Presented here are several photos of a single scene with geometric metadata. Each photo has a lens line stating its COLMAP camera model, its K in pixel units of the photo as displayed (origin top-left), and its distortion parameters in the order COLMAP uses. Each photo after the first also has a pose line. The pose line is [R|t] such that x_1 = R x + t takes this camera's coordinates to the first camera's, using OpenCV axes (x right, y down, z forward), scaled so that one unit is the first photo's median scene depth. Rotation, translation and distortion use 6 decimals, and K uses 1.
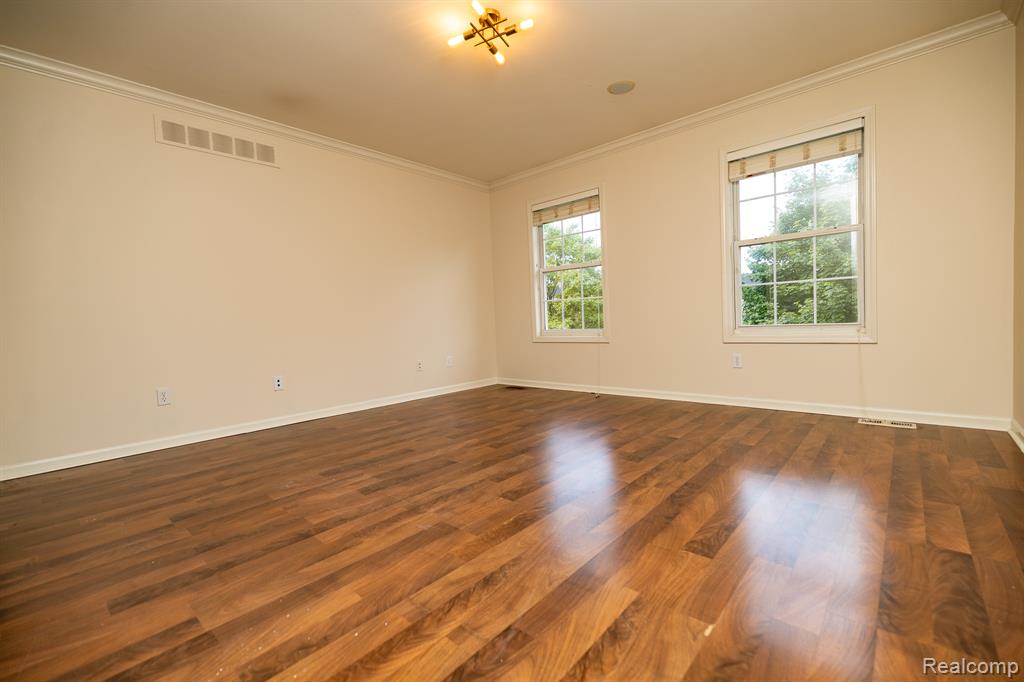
lens RADIAL K [[441.5, 0, 519.7], [0, 441.5, 344.4], [0, 0, 1]] dist [0.001859, 0.000055]
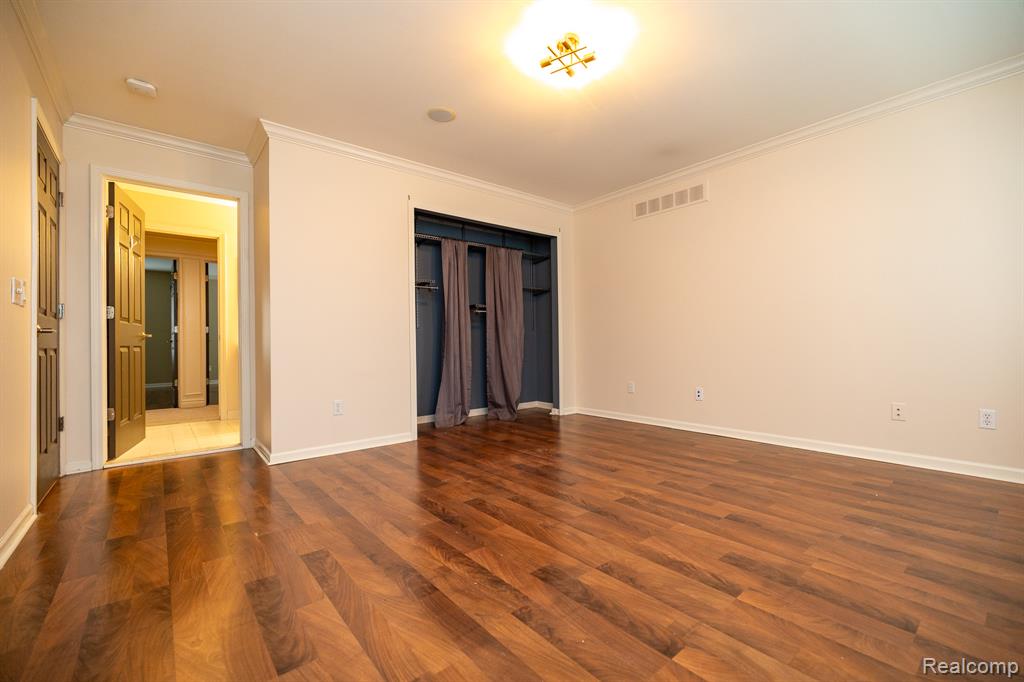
lens RADIAL K [[441.5, 0, 519.9], [0, 441.5, 338.8], [0, 0, 1]] dist [0.001859, 0.000055]
pose [[-0.159654, 0.039163, -0.986396, 1.073781], [-0.032996, 0.998443, 0.044982, -0.149857], [0.986621, 0.039729, -0.158113, 1.234813]]
